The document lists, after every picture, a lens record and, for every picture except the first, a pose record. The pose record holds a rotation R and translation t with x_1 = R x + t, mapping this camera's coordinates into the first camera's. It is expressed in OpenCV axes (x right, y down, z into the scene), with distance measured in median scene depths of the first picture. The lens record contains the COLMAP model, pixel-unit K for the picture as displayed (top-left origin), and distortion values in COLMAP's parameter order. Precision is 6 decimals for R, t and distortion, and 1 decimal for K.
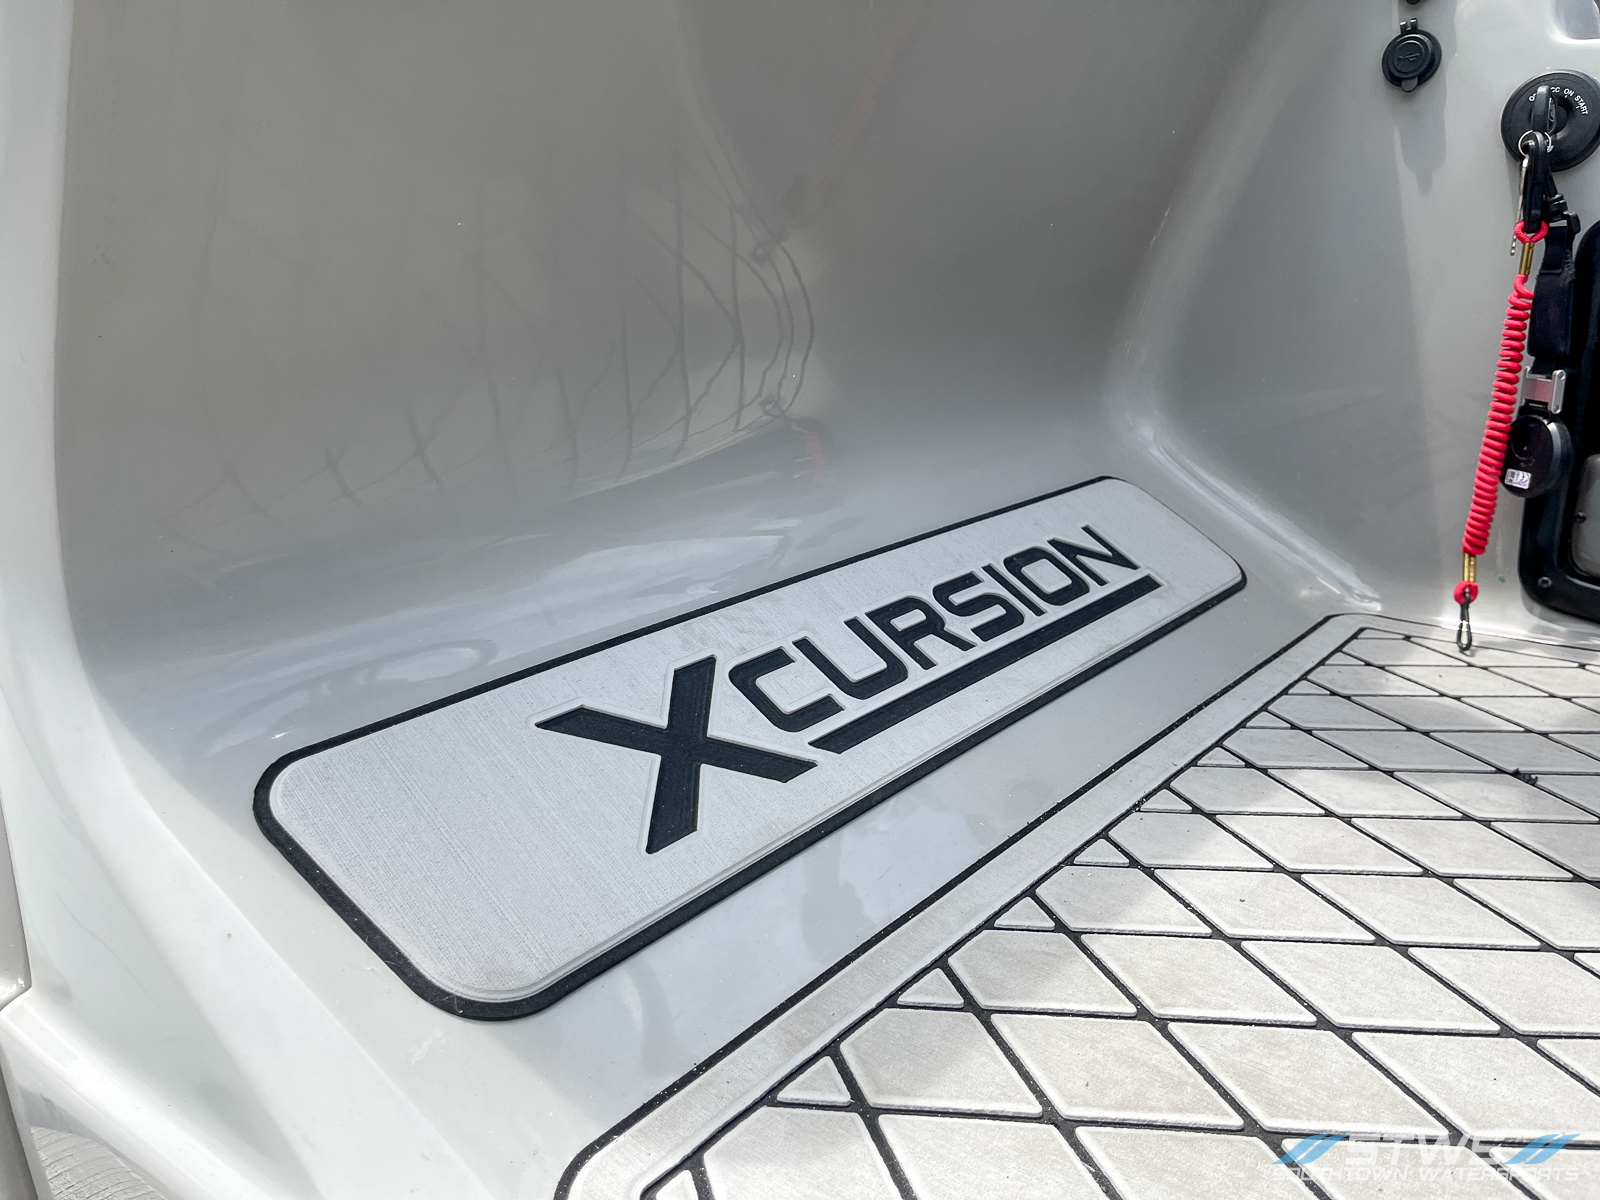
lens RADIAL K [[1218.7, 0, 793.1], [0, 1218.7, 600.9], [0, 0, 1]] dist [0.080393, -0.127939]
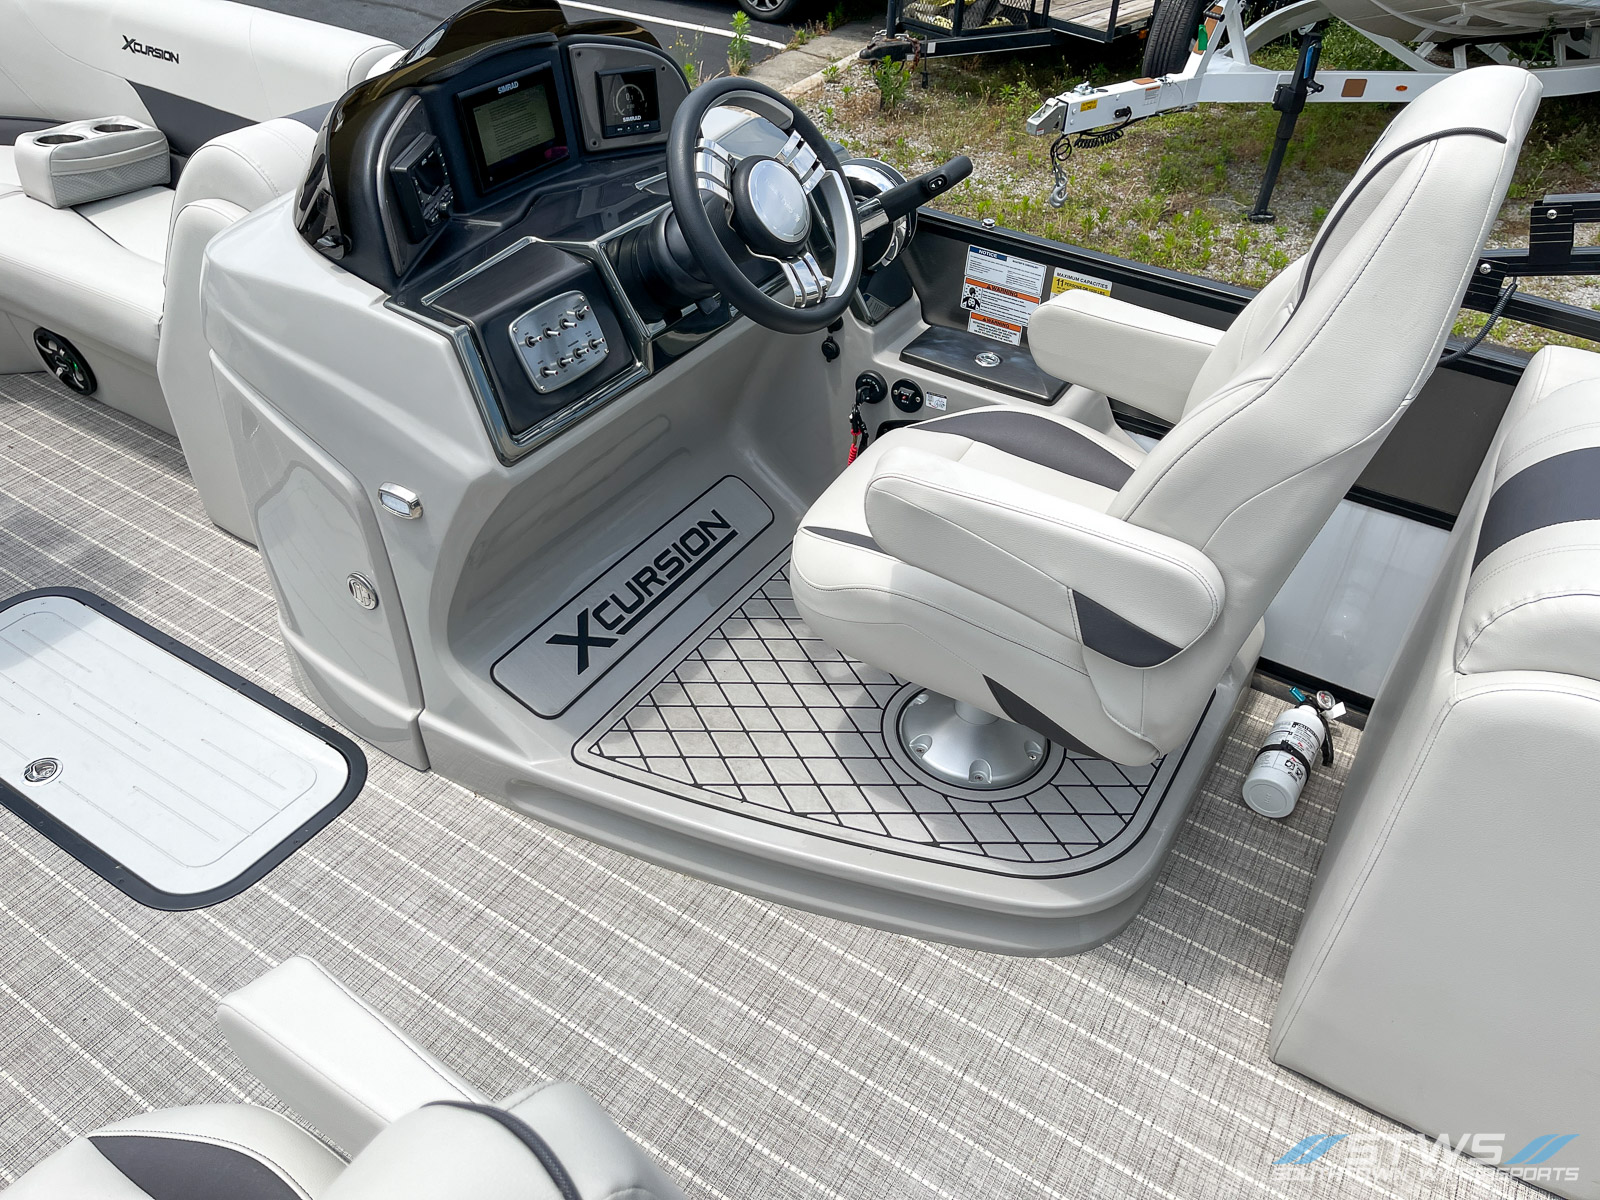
lens RADIAL K [[1188.3, 0, 800.0], [0, 1188.3, 600.0], [0, 0, 1]] dist [0.077250, -0.100779]
pose [[0.985643, -0.041657, 0.163626, -0.020790], [-0.026585, 0.918712, 0.394032, -1.274317], [-0.166740, -0.392724, 0.904414, -2.089592]]
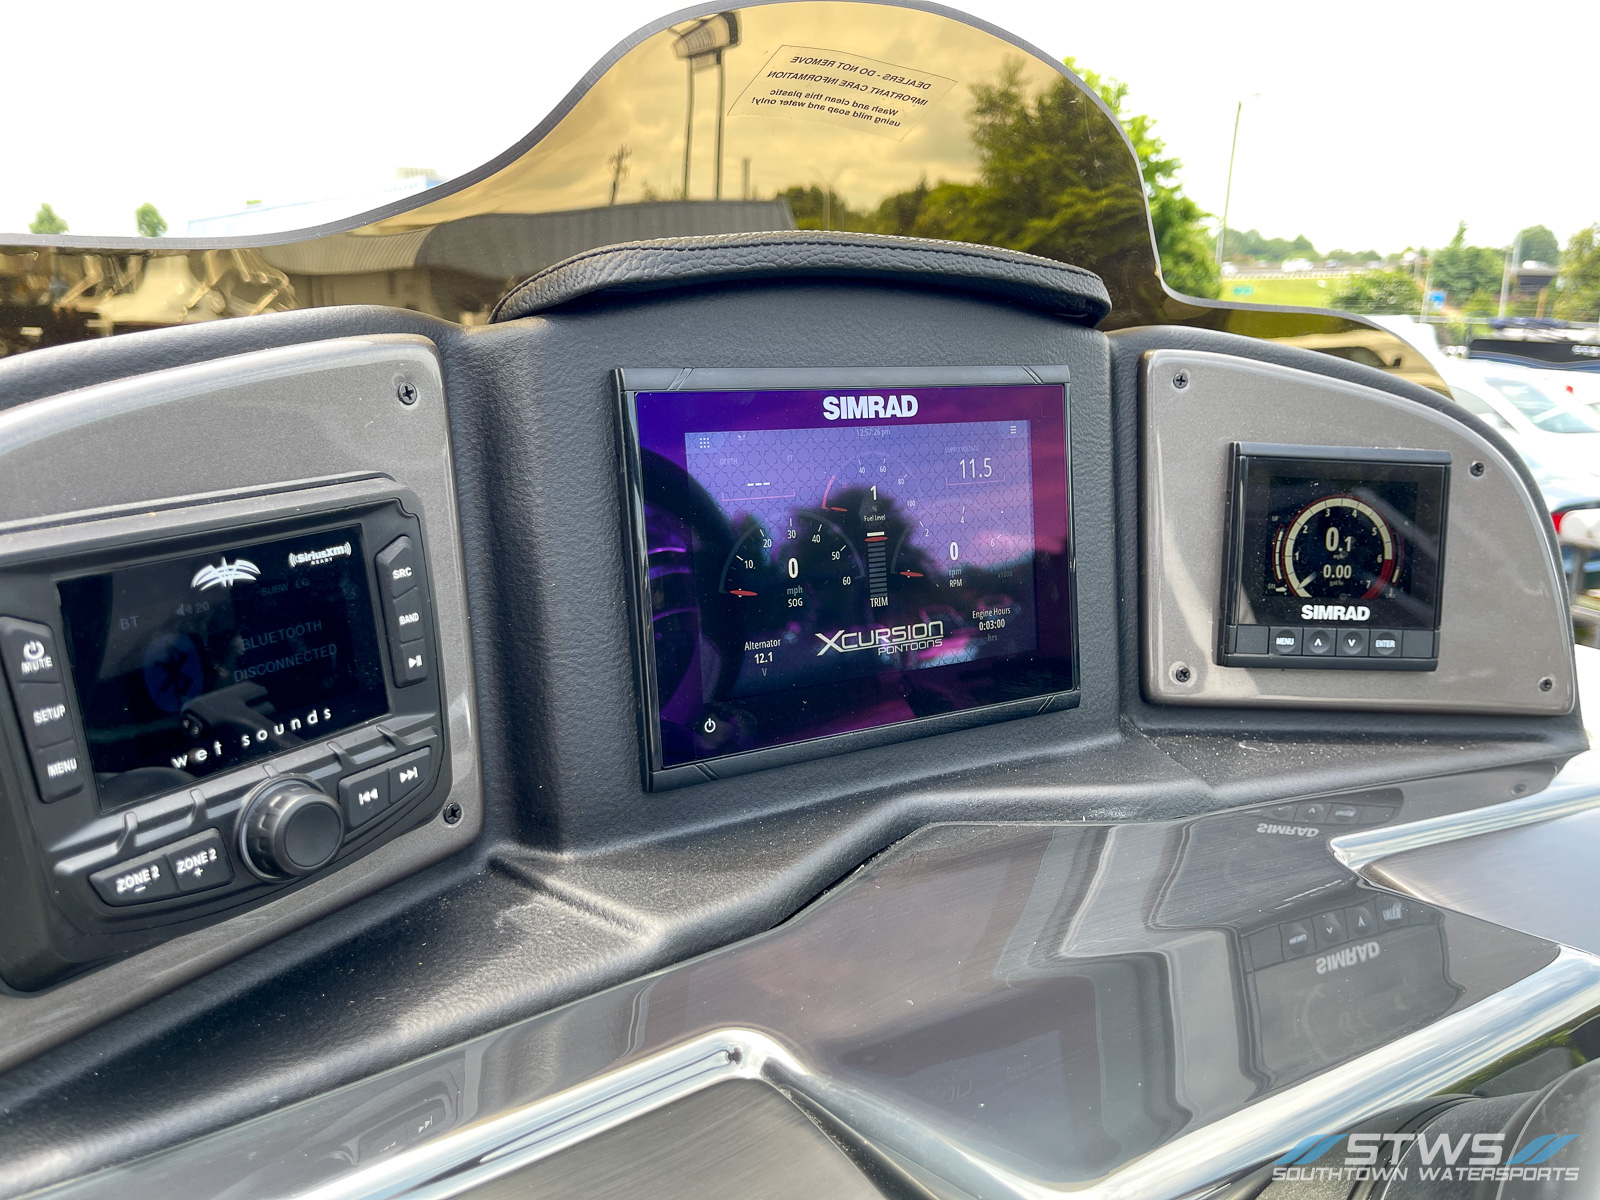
lens RADIAL K [[1218.7, 0, 793.1], [0, 1218.7, 600.9], [0, 0, 1]] dist [0.080393, -0.127939]
pose [[0.947670, 0.130058, -0.291558, -0.001878], [-0.144973, 0.988979, -0.030052, -1.108661], [0.284436, 0.070748, 0.956081, 0.319364]]
